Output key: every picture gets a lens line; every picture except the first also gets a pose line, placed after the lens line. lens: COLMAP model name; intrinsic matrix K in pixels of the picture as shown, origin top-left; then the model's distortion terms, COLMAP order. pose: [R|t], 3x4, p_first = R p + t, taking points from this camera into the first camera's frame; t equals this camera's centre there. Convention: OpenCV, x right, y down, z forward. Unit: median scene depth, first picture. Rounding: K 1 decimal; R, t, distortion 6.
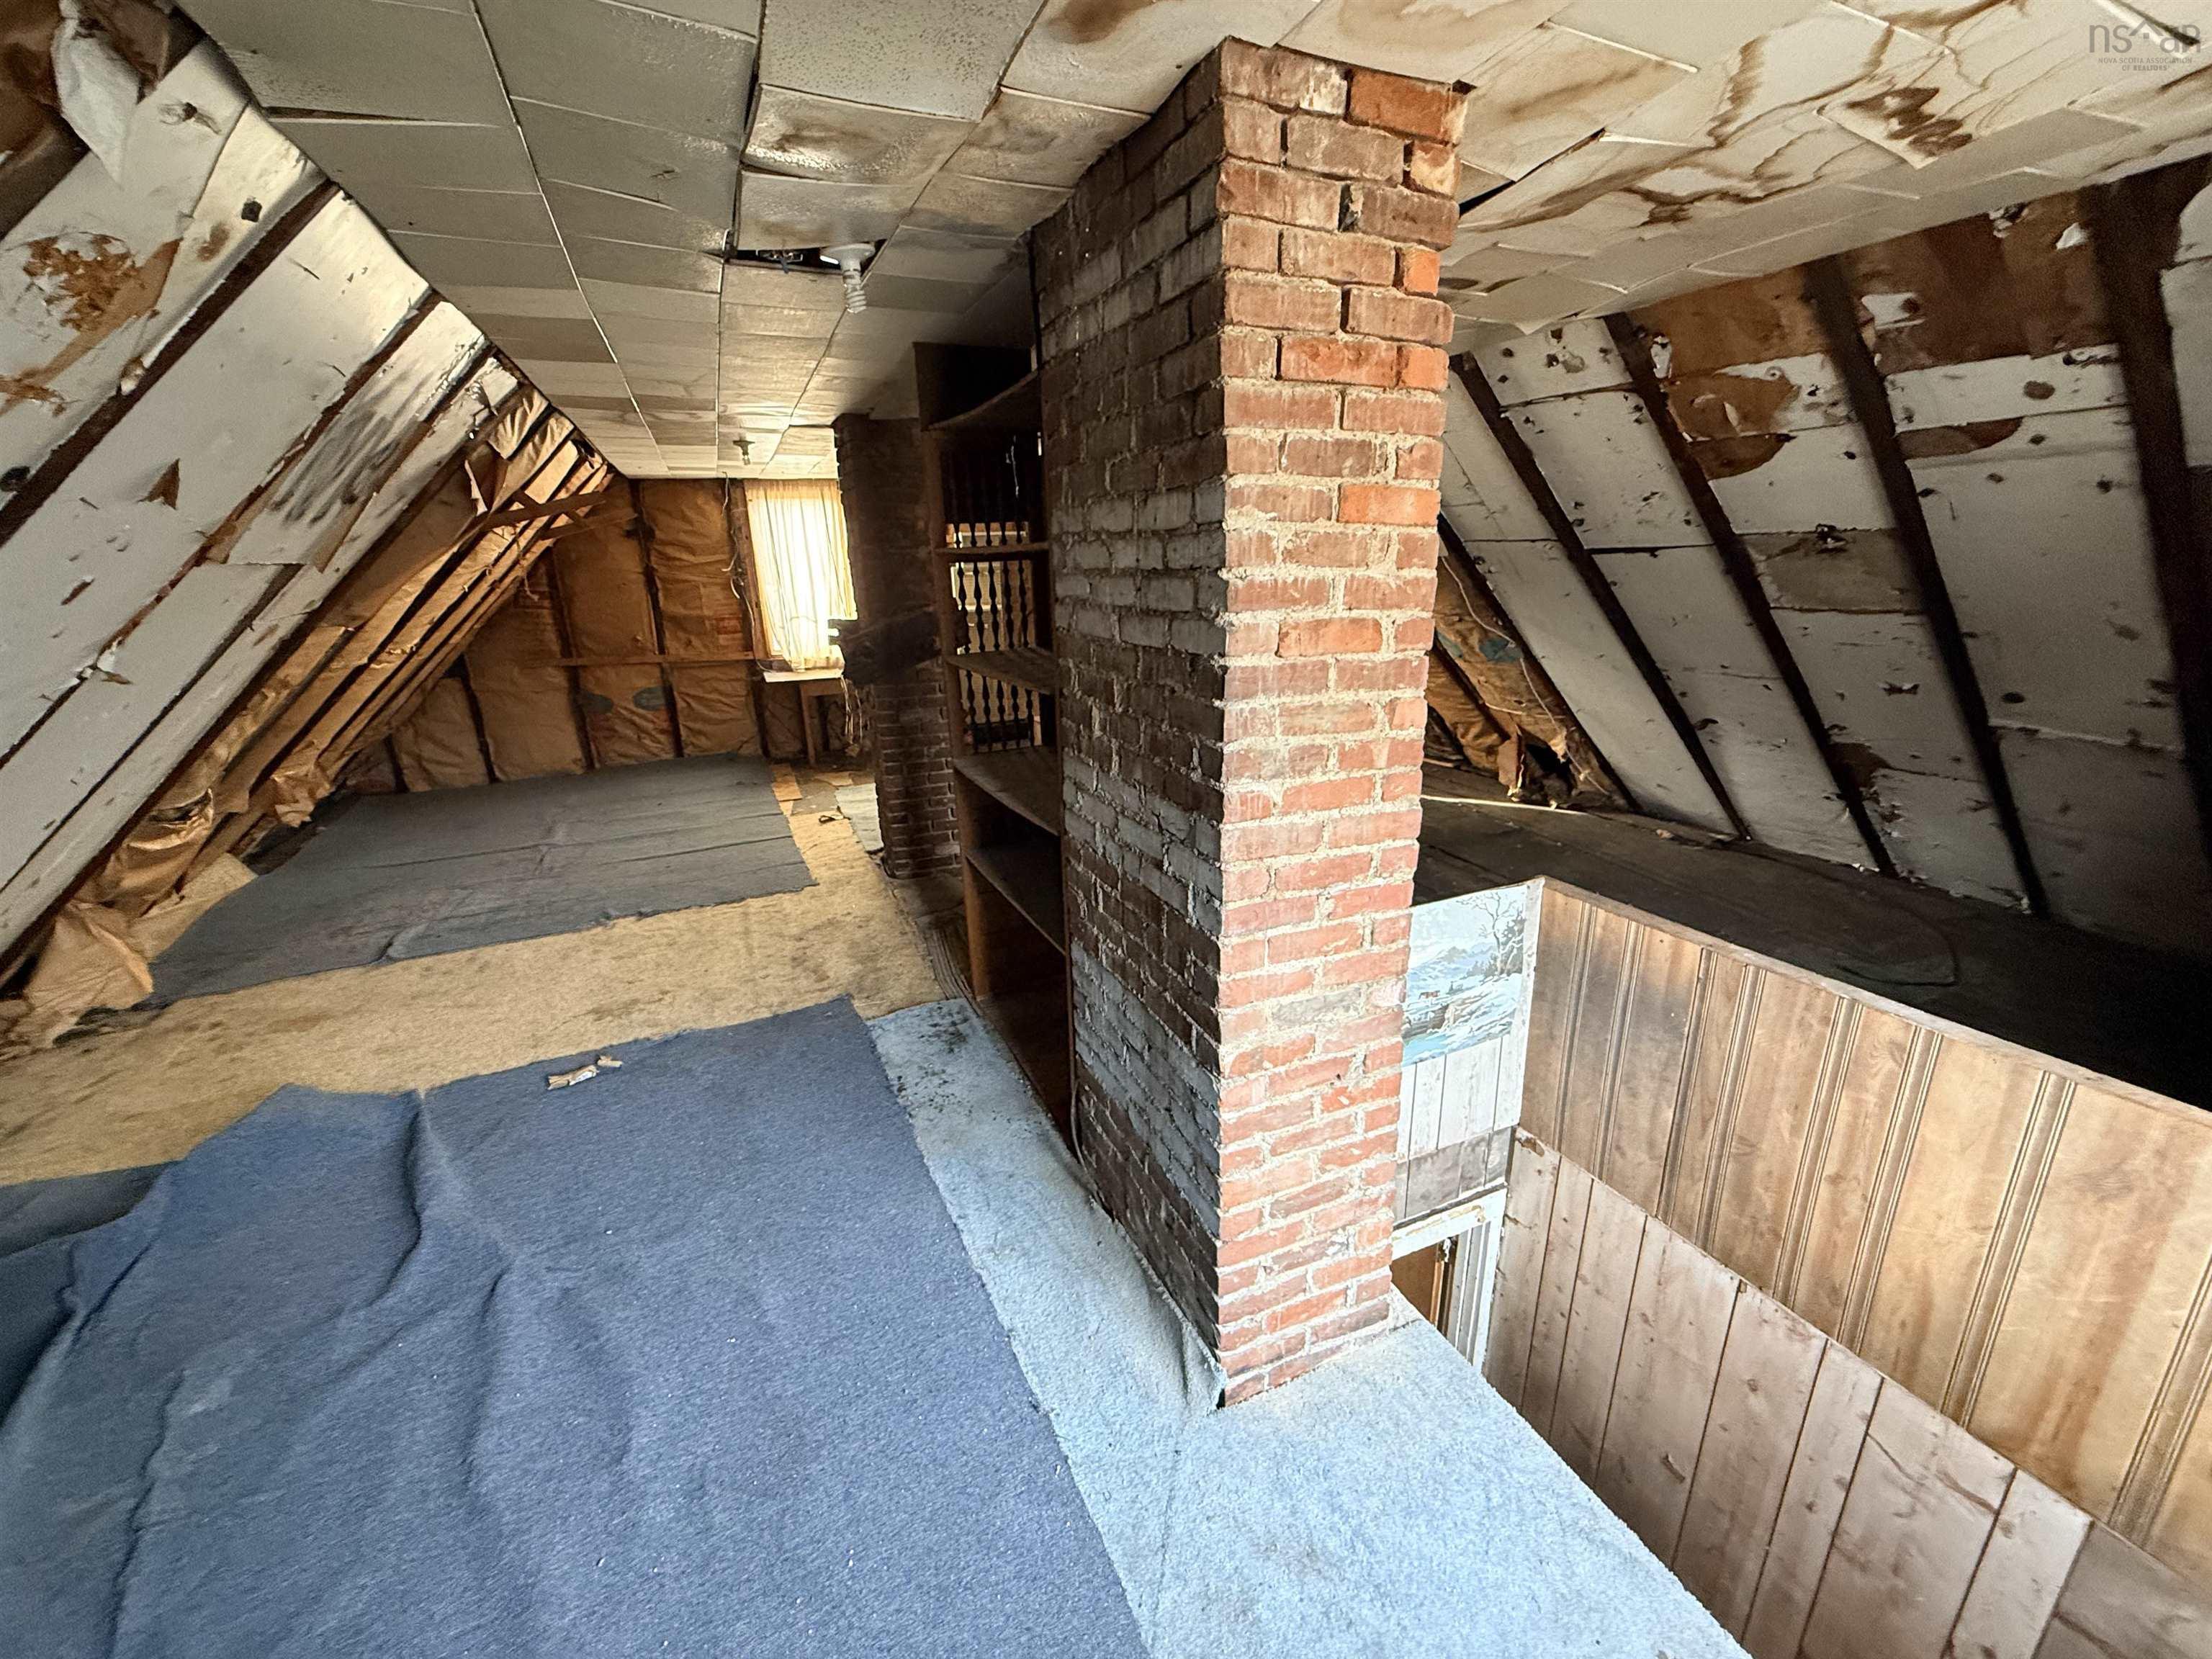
lens RADIAL K [[883.7, 0, 1118.2], [0, 883.7, 833.1], [0, 0, 1]] dist [-0.000262, -0.000095]
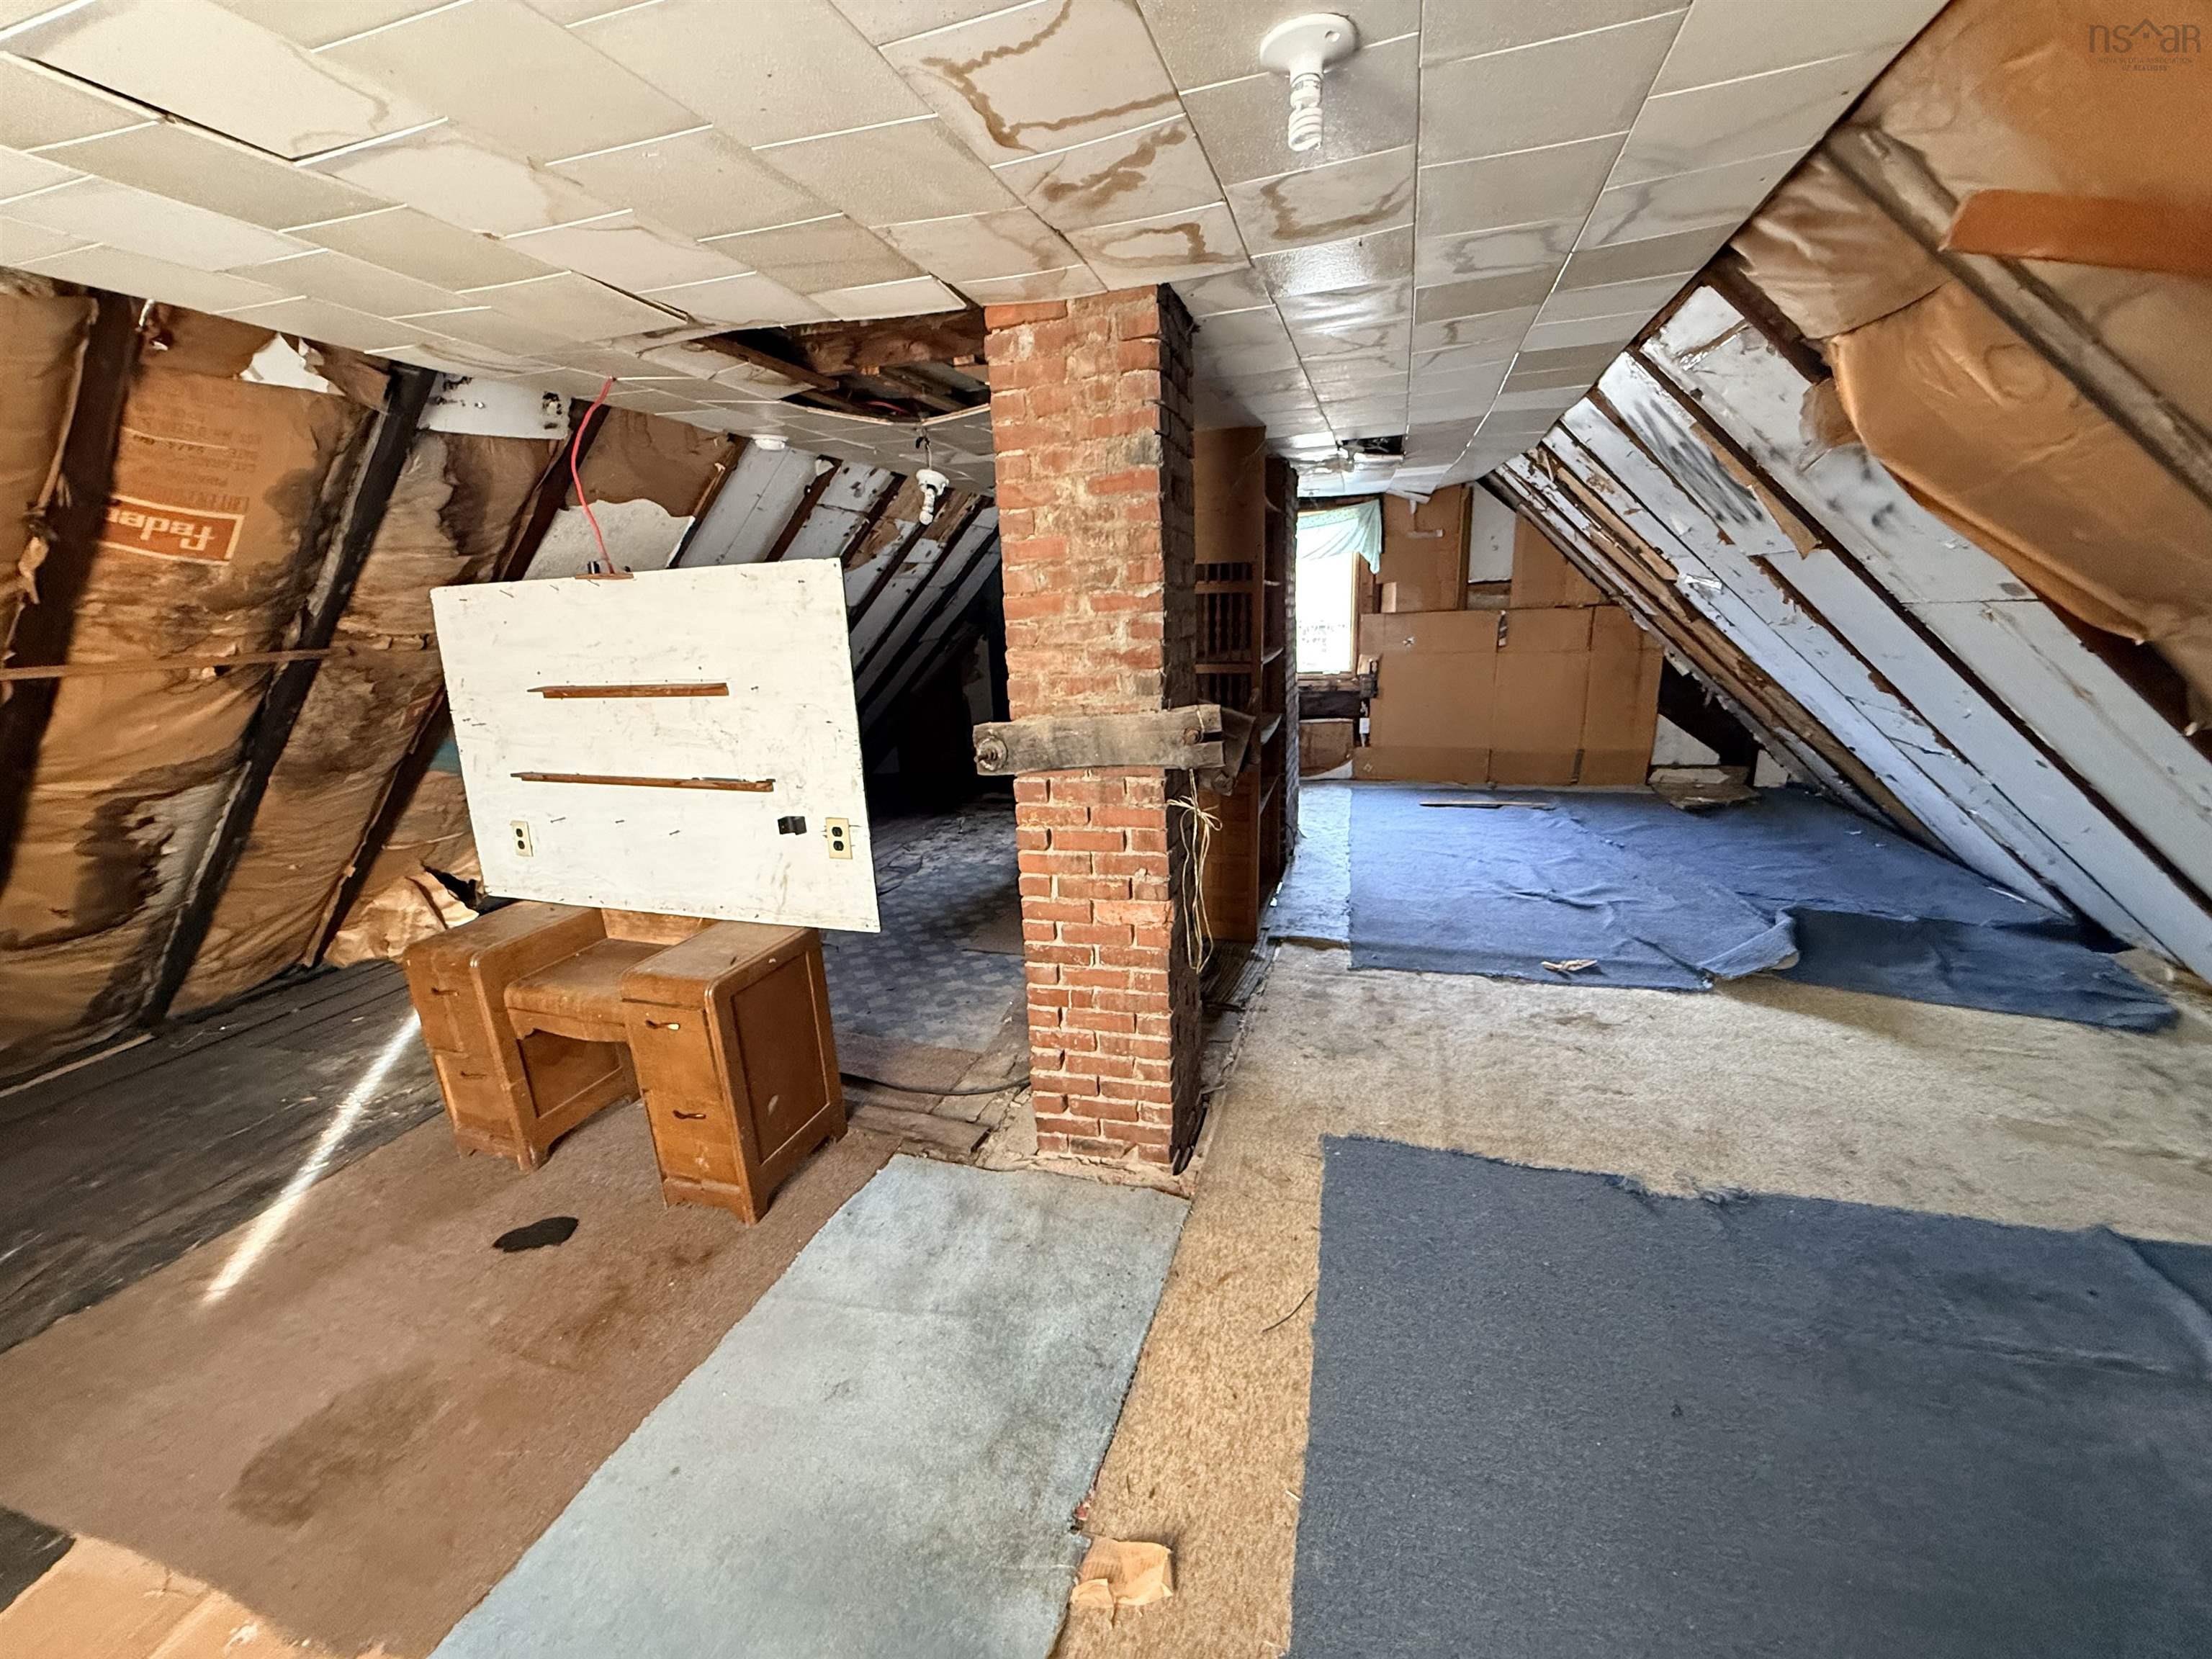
lens RADIAL K [[883.7, 0, 1112.8], [0, 883.7, 836.1], [0, 0, 1]] dist [-0.000262, -0.000095]
pose [[-0.750117, -0.122299, 0.649898, -0.805670], [0.243265, 0.862813, 0.443144, -0.536956], [-0.614936, 0.490507, -0.617459, 1.850484]]
